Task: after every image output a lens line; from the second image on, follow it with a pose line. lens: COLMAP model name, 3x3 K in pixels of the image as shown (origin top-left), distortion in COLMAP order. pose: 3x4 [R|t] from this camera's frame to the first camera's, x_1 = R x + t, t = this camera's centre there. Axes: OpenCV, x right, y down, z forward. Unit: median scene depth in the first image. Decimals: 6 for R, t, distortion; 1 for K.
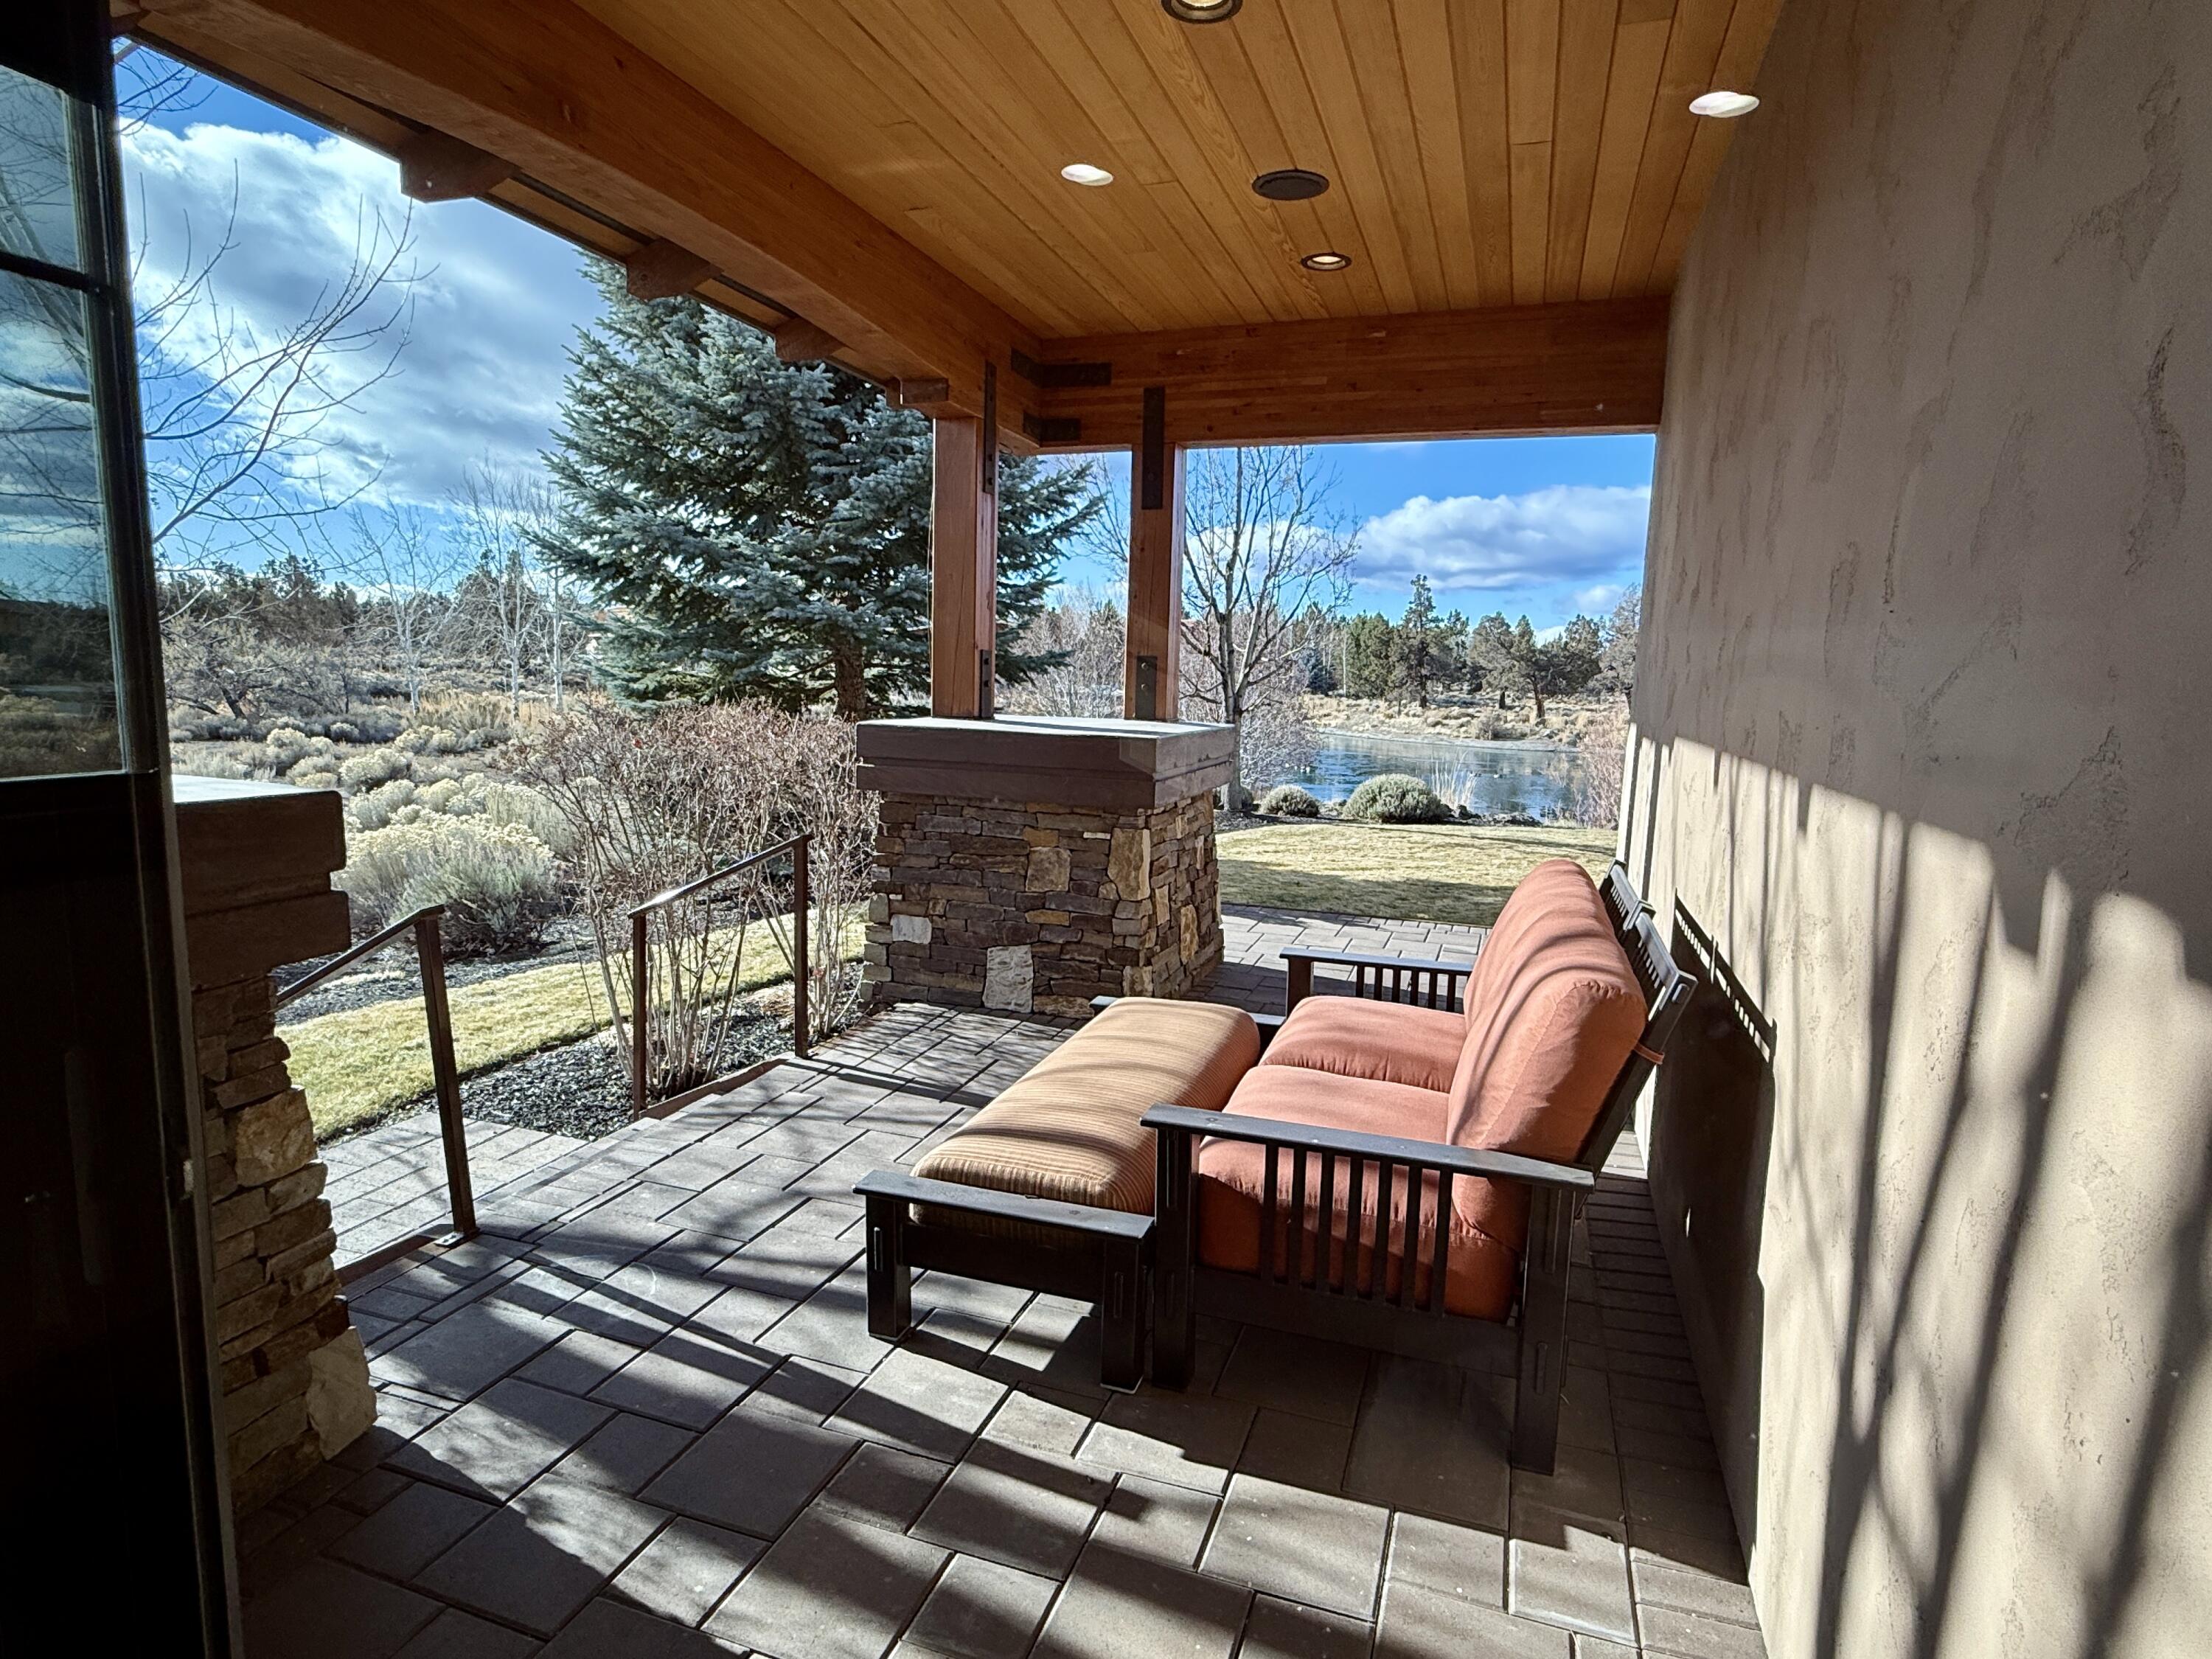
lens RADIAL K [[1168.0, 0, 1107.0], [0, 1168.0, 827.1], [0, 0, 1]] dist [-0.001643, 0.000019]
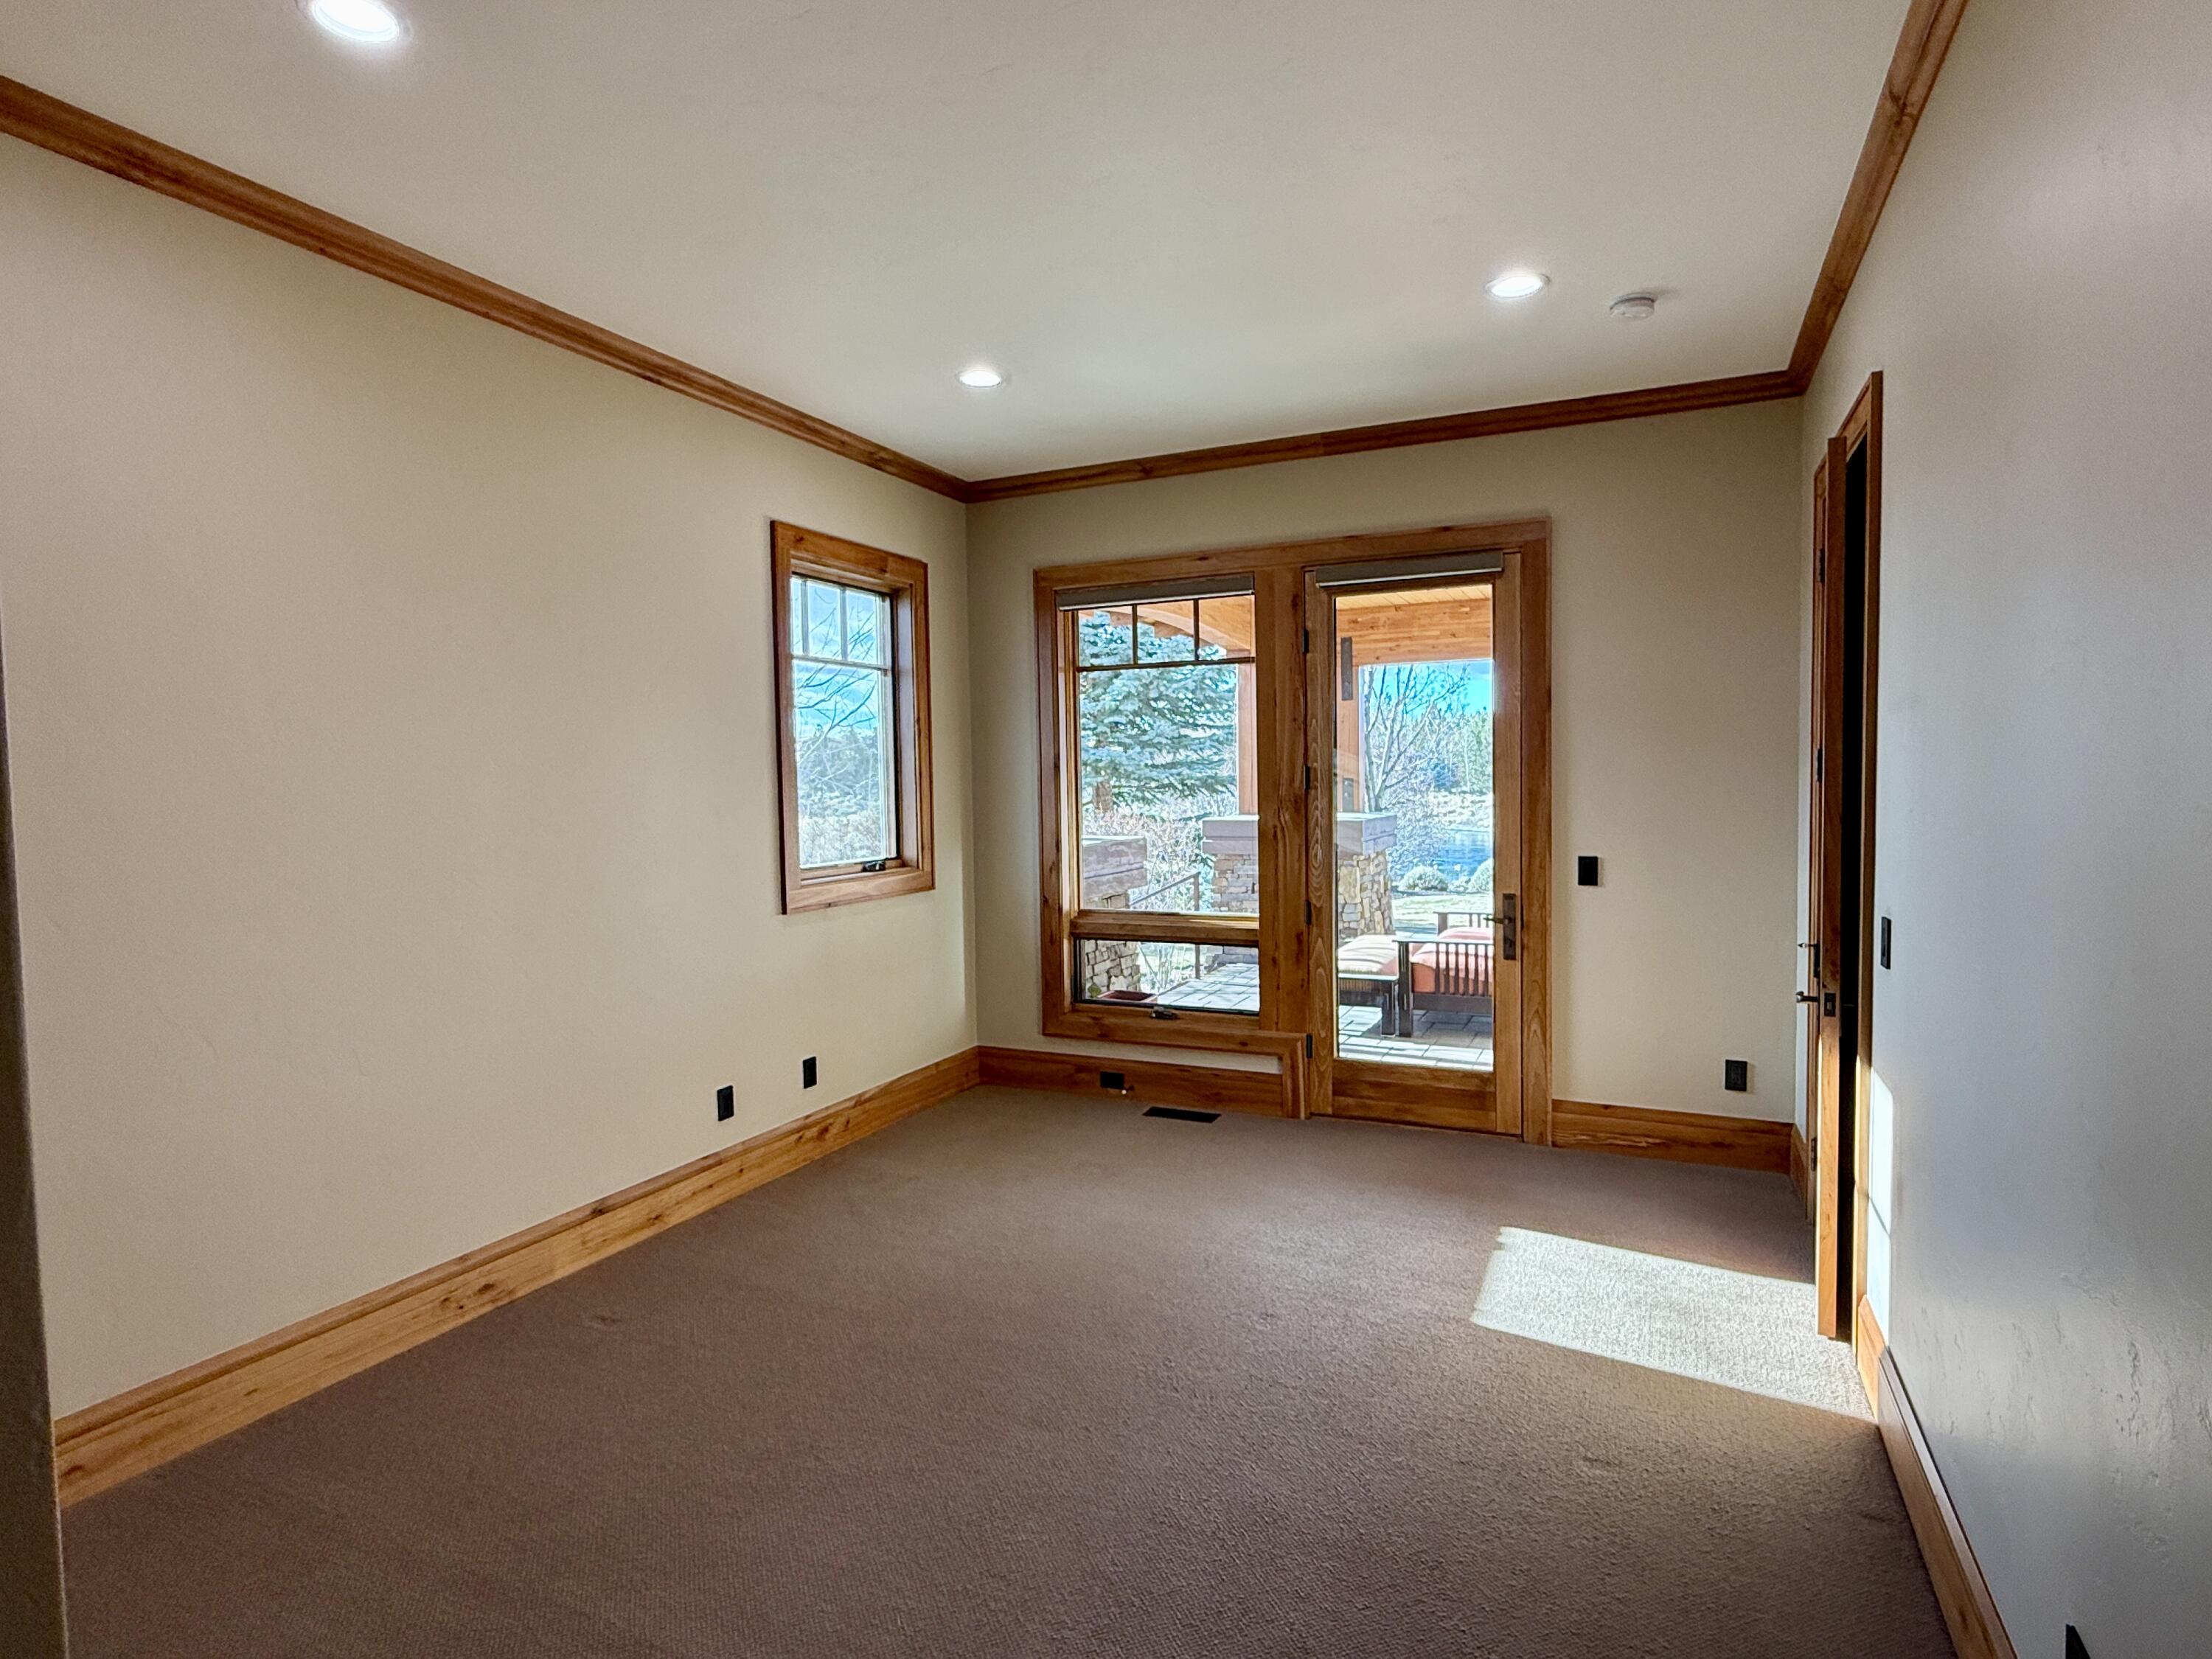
lens RADIAL K [[1168.0, 0, 1106.1], [0, 1168.0, 833.5], [0, 0, 1]] dist [-0.001643, 0.000019]
pose [[0.993979, -0.037965, -0.102788, -0.055166], [0.028893, 0.995670, -0.088355, 0.032200], [0.105697, 0.084853, 0.990771, -0.299591]]
